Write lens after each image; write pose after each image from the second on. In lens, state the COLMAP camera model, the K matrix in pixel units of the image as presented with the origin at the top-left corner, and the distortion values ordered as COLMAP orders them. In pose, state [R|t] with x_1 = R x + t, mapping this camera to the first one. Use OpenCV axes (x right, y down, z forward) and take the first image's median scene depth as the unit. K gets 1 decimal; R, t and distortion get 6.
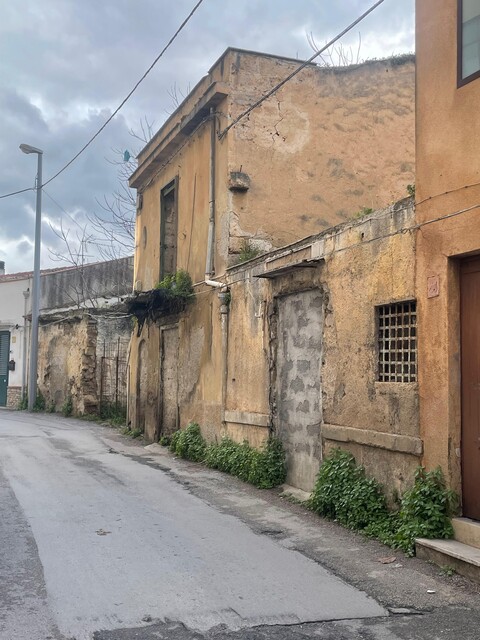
lens RADIAL K [[752.9, 0, 227.7], [0, 752.9, 316.6], [0, 0, 1]] dist [0.136151, -0.013087]
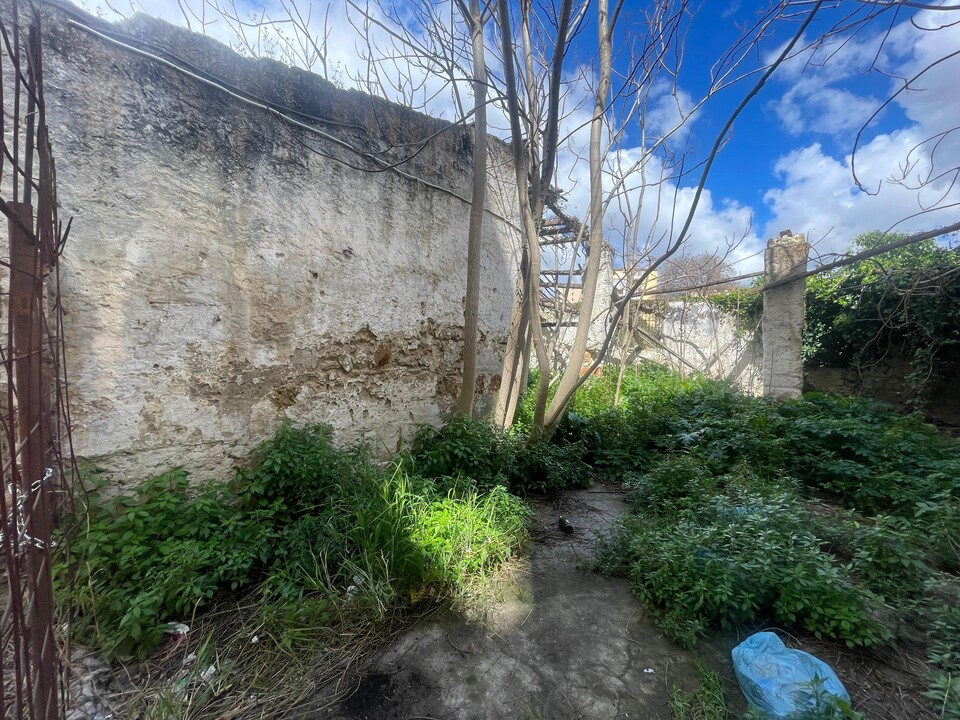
lens RADIAL K [[386.9, 0, 480.1], [0, 386.9, 359.3], [0, 0, 1]] dist [-0.001914, -0.000401]
pose [[0.943748, -0.003024, 0.330651, -0.171467], [-0.041686, 0.990892, 0.128041, 0.109534], [-0.328027, -0.134622, 0.935027, 1.554844]]
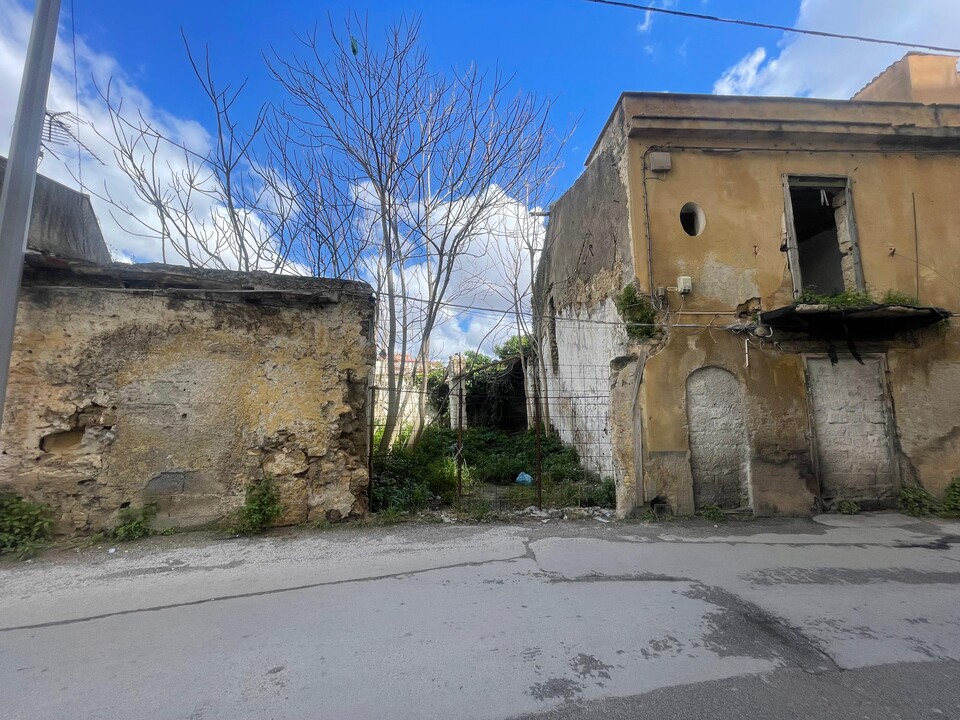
lens RADIAL K [[386.9, 0, 480.1], [0, 386.9, 359.3], [0, 0, 1]] dist [-0.001914, -0.000401]
pose [[0.289745, 0.091451, 0.952725, -0.692432], [-0.066191, 0.994956, -0.075375, 0.088228], [-0.954812, -0.041222, 0.294337, 1.522636]]
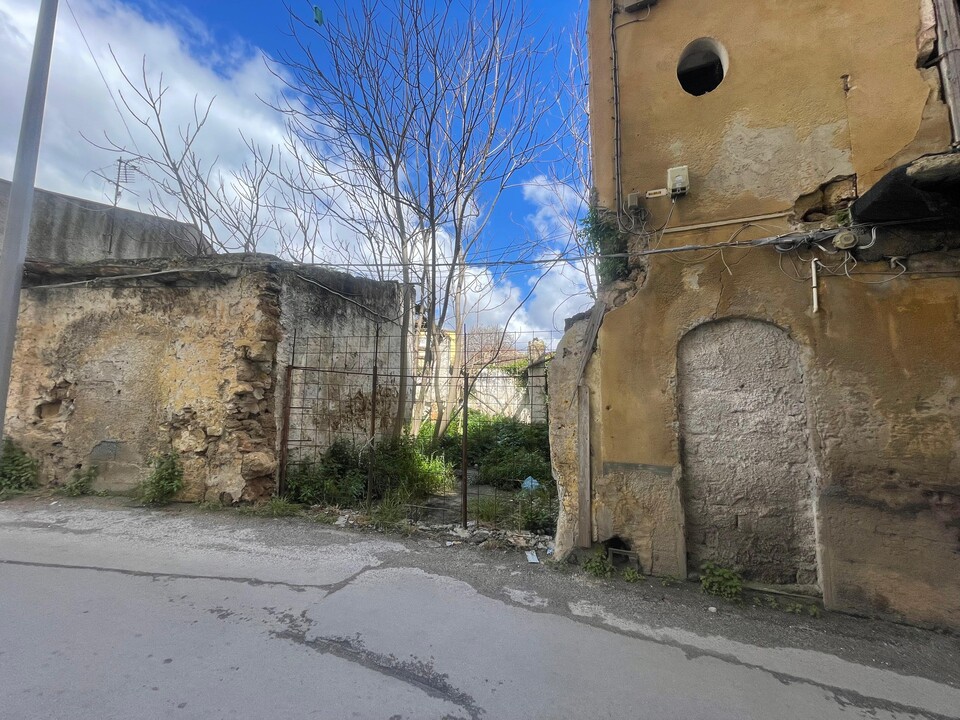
lens RADIAL K [[386.9, 0, 480.1], [0, 386.9, 359.3], [0, 0, 1]] dist [-0.001914, -0.000401]
pose [[0.676524, 0.066535, 0.733408, -0.462430], [-0.059264, 0.997599, -0.035835, 0.090058], [-0.734032, -0.019221, 0.678843, 1.337538]]
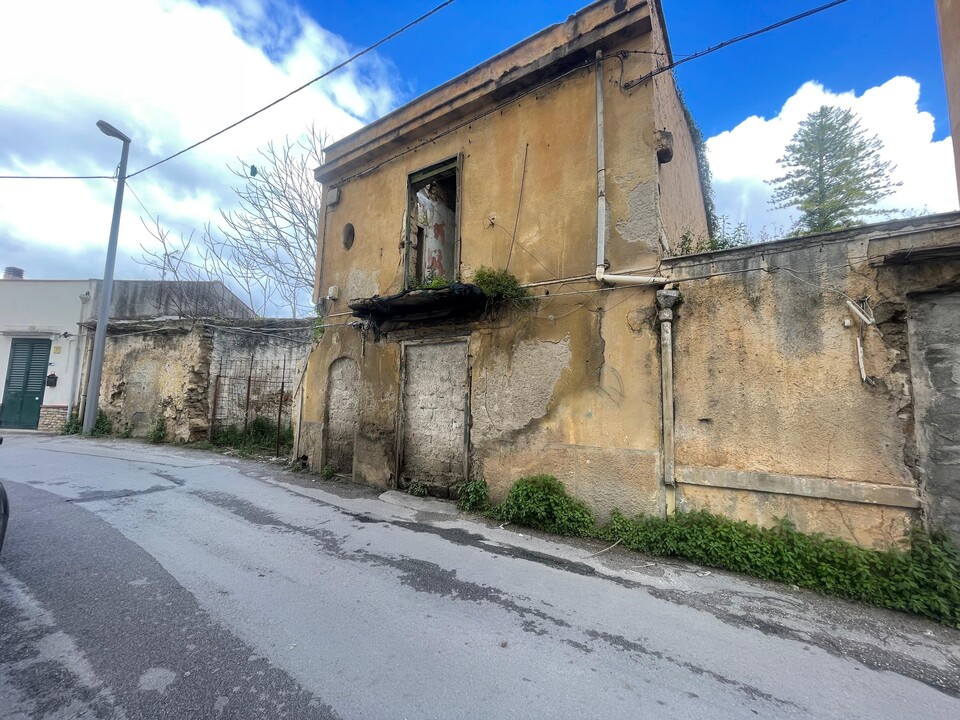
lens RADIAL K [[386.9, 0, 480.1], [0, 386.9, 359.3], [0, 0, 1]] dist [-0.001914, -0.000401]
pose [[0.800716, 0.068078, 0.595164, -0.338083], [-0.063120, 0.997579, -0.029189, 0.049778], [-0.595710, -0.014195, 0.803074, 0.799162]]
